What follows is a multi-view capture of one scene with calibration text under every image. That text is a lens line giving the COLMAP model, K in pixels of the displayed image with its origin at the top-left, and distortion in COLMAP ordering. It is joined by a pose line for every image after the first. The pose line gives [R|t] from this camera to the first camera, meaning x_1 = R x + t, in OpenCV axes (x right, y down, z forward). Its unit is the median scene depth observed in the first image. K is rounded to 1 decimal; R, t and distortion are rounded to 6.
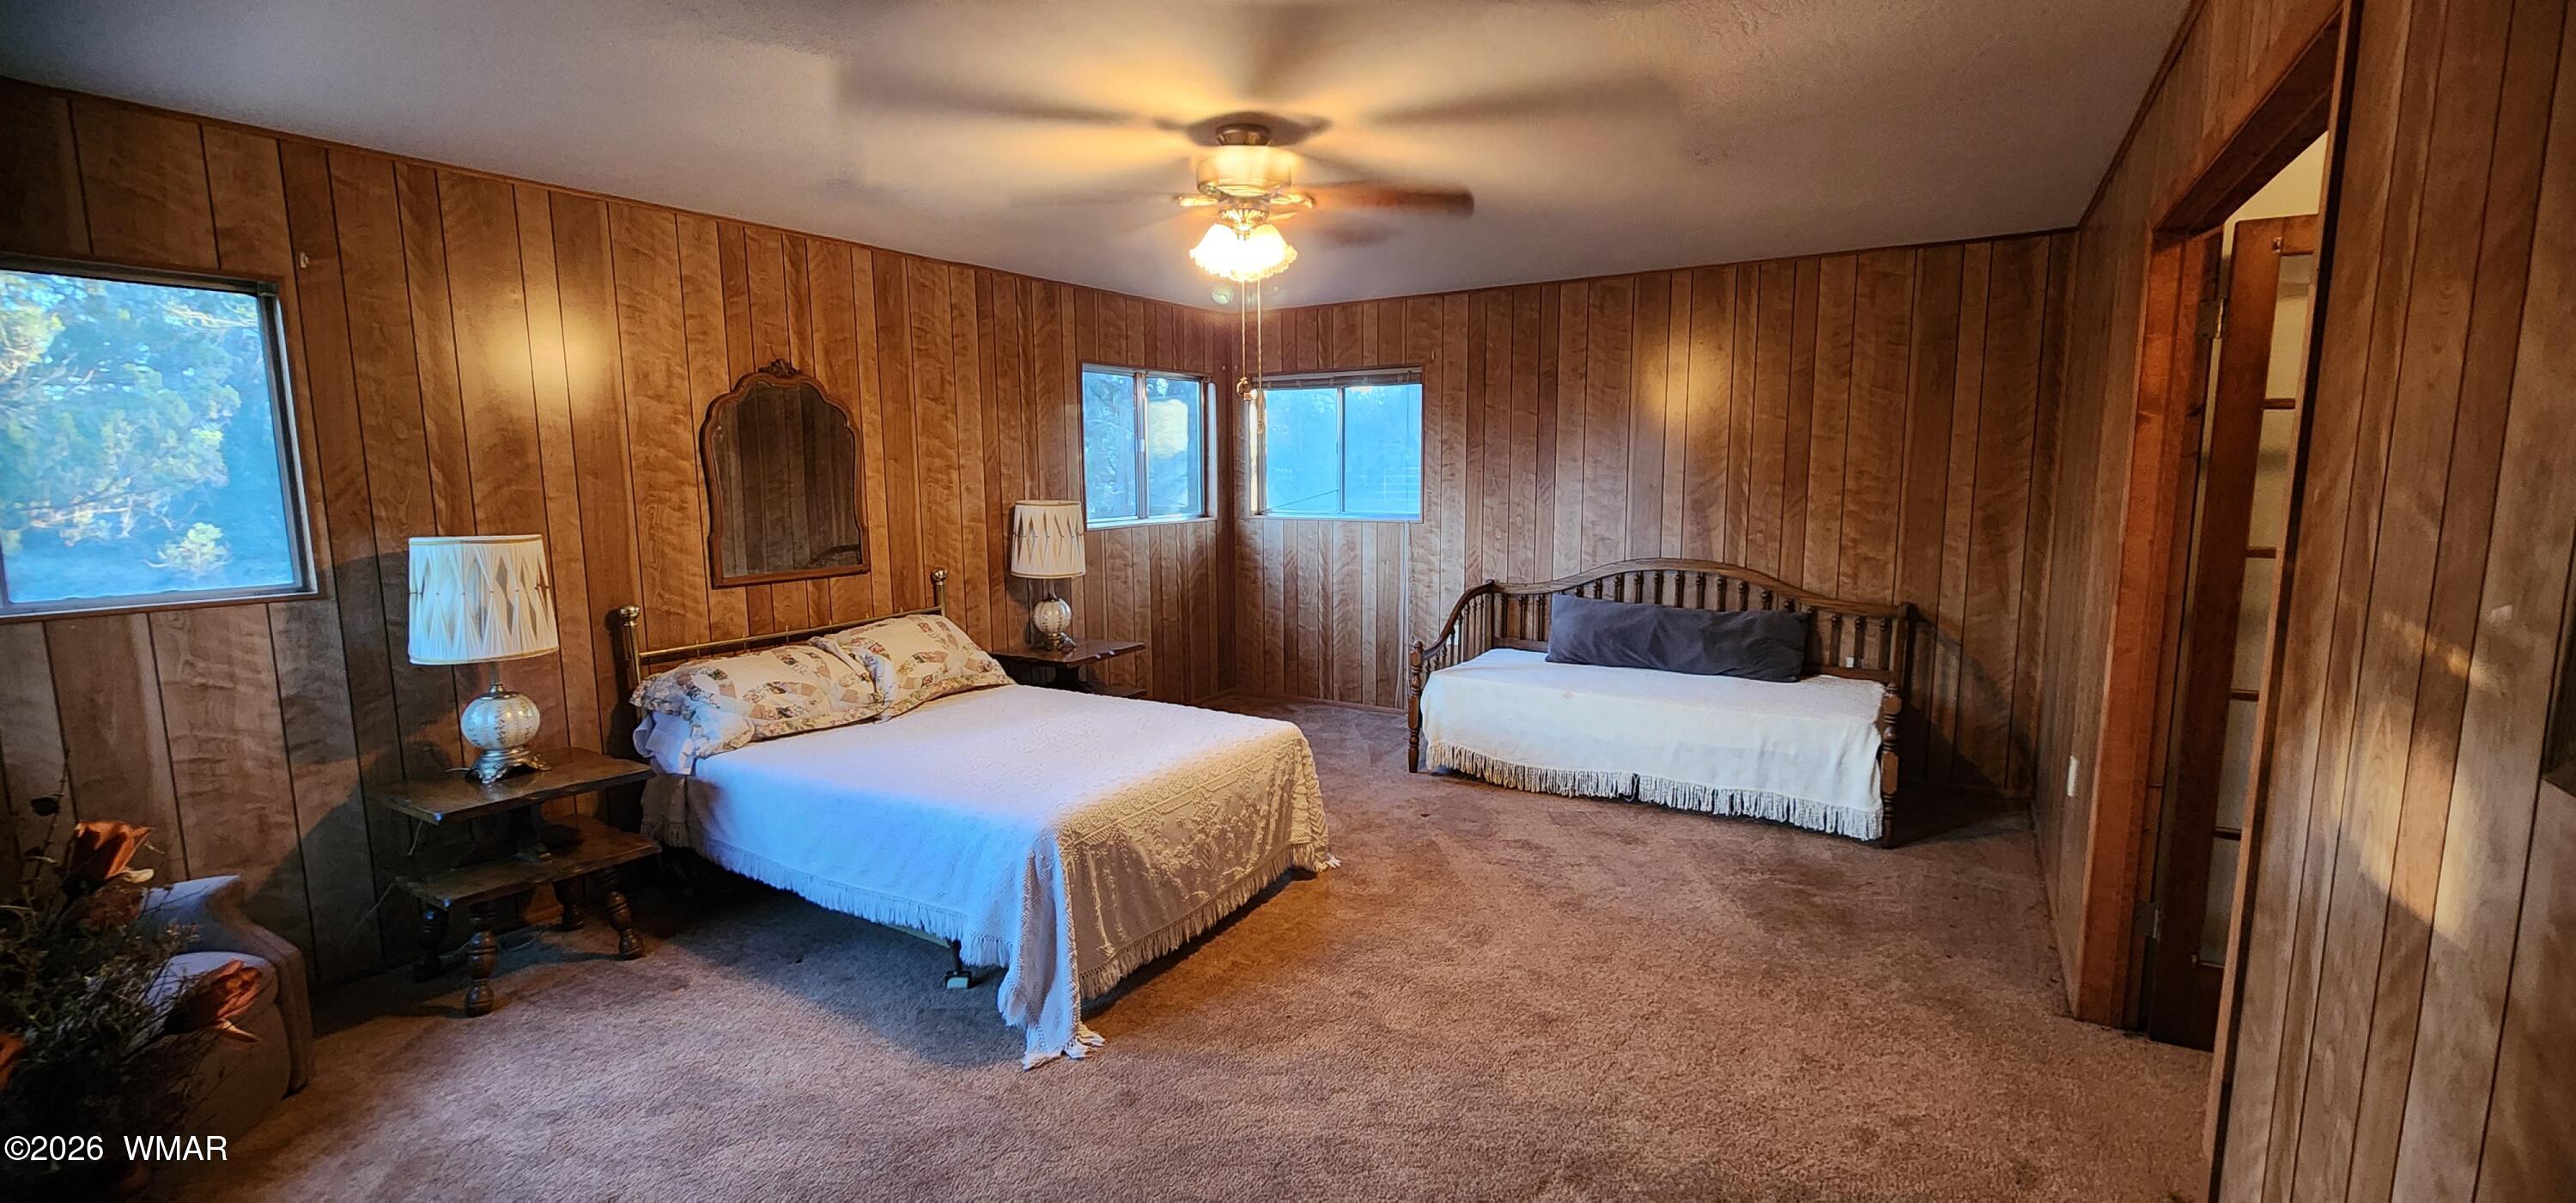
lens RADIAL K [[1065.2, 0, 1284.5], [0, 1065.2, 595.0], [0, 0, 1]] dist [0.002349, 0.000004]
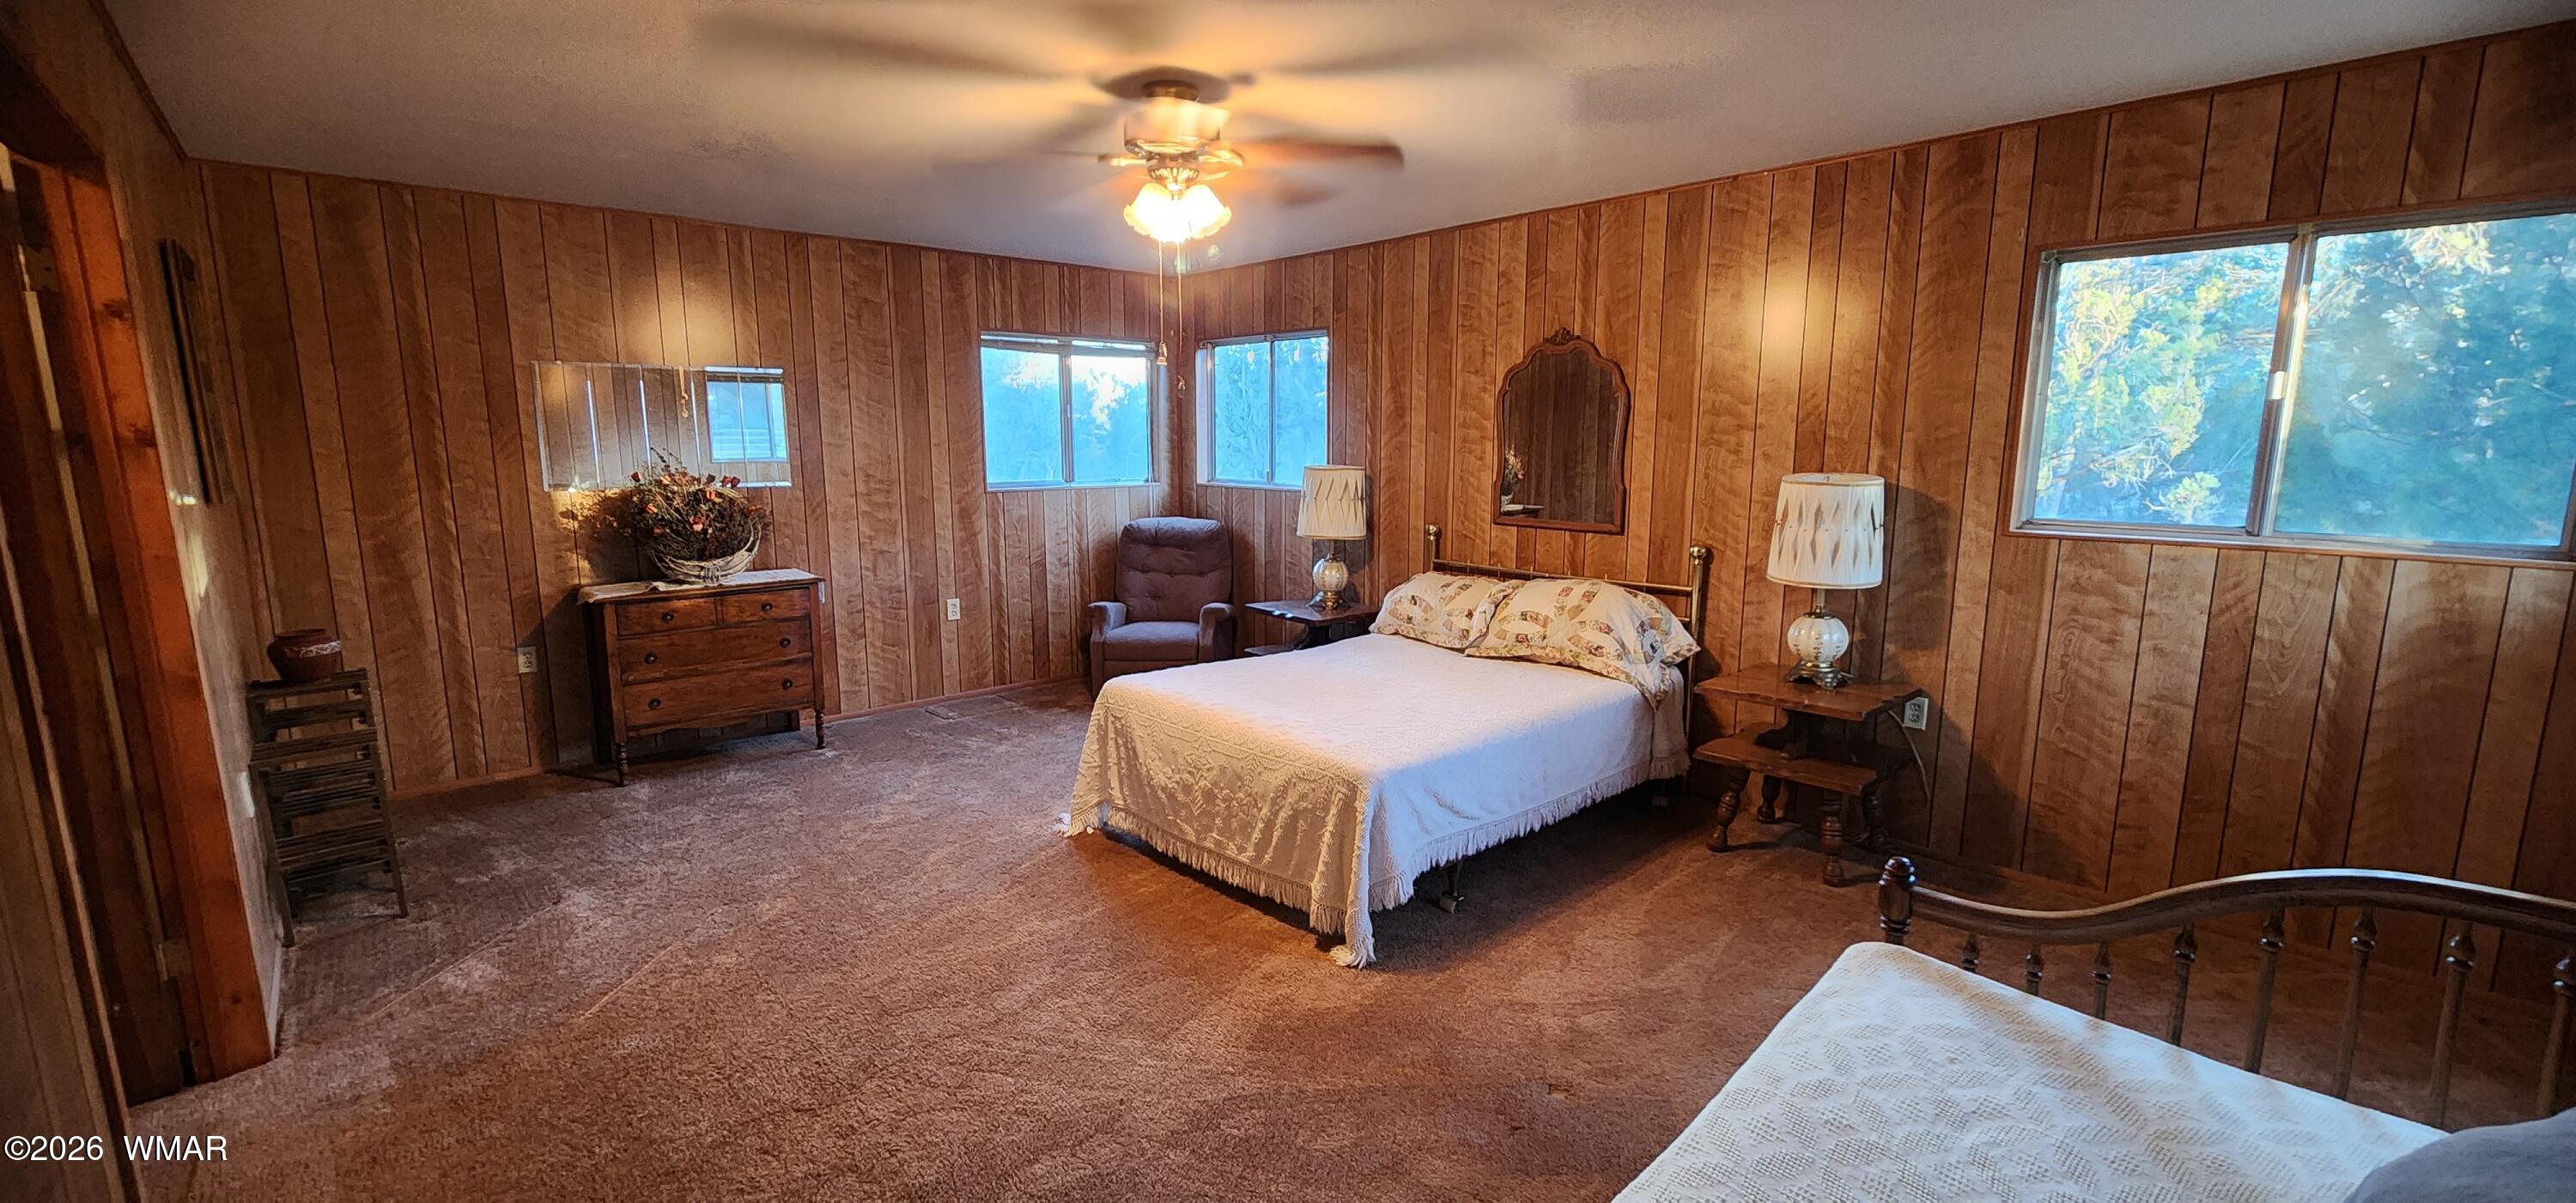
lens RADIAL K [[1048.4, 0, 1282.4], [0, 1048.4, 596.6], [0, 0, 1]] dist [0.002187, 0.000206]
pose [[-0.268410, 0.162192, -0.949552, 0.670877], [-0.113584, 0.973519, 0.198392, -0.131290], [0.956585, 0.161104, -0.242880, 1.019058]]
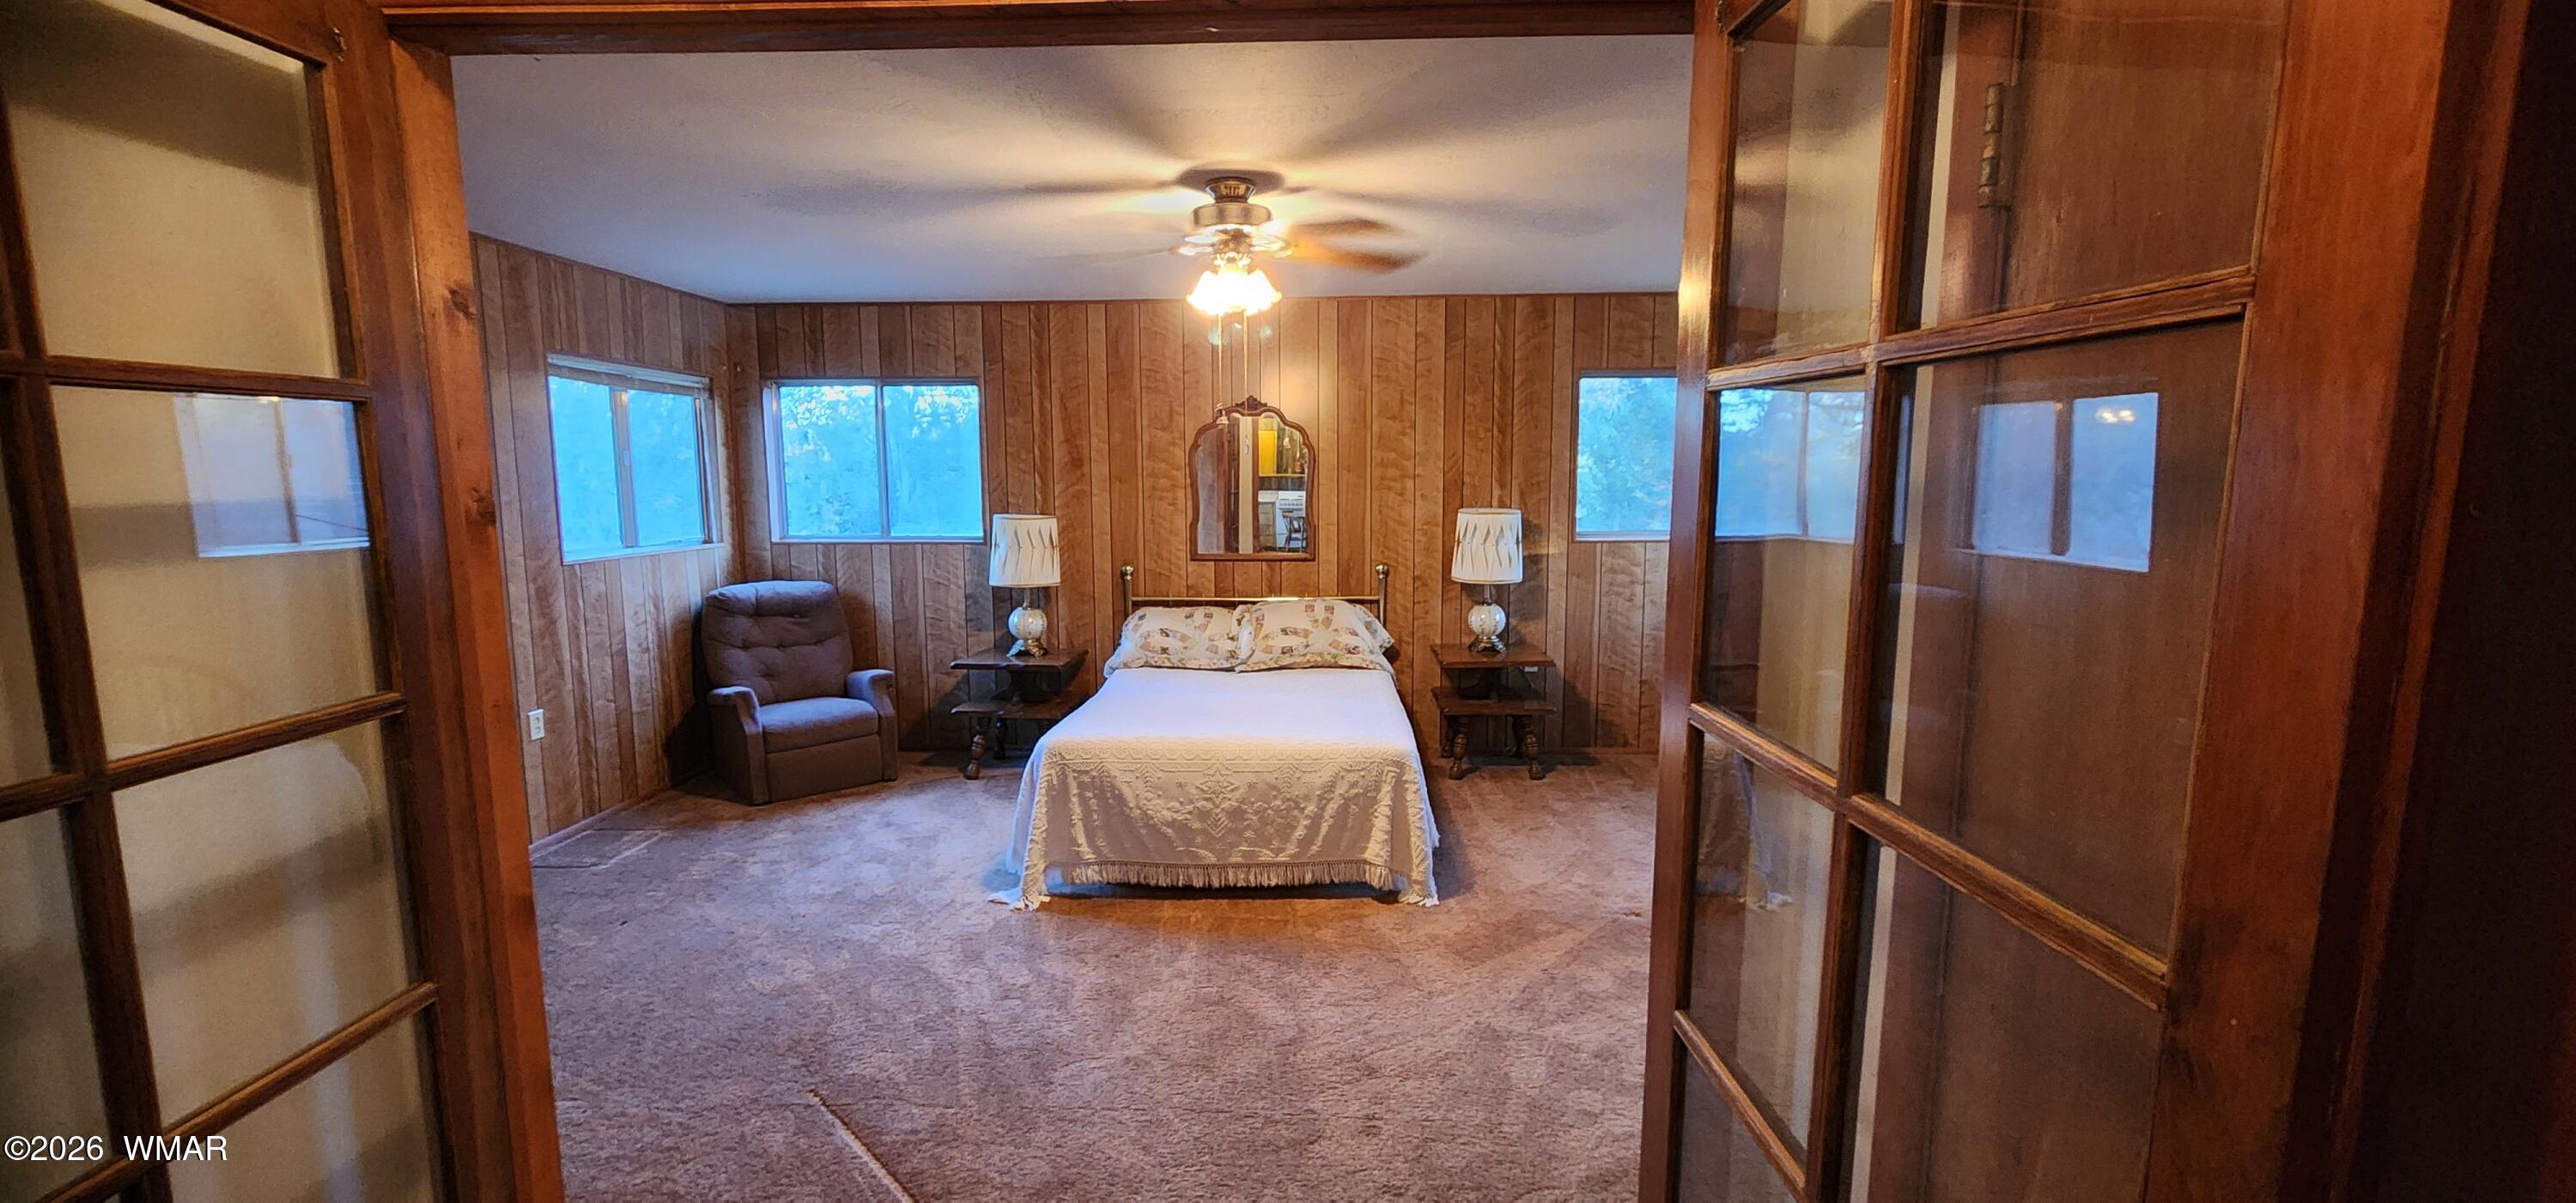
lens RADIAL K [[1065.2, 0, 1284.5], [0, 1065.2, 595.0], [0, 0, 1]] dist [0.002349, 0.000004]
pose [[0.498131, 0.108933, -0.860232, 0.718138], [-0.107010, 0.992216, 0.063681, -0.061333], [0.860473, 0.060332, 0.505911, 0.369904]]
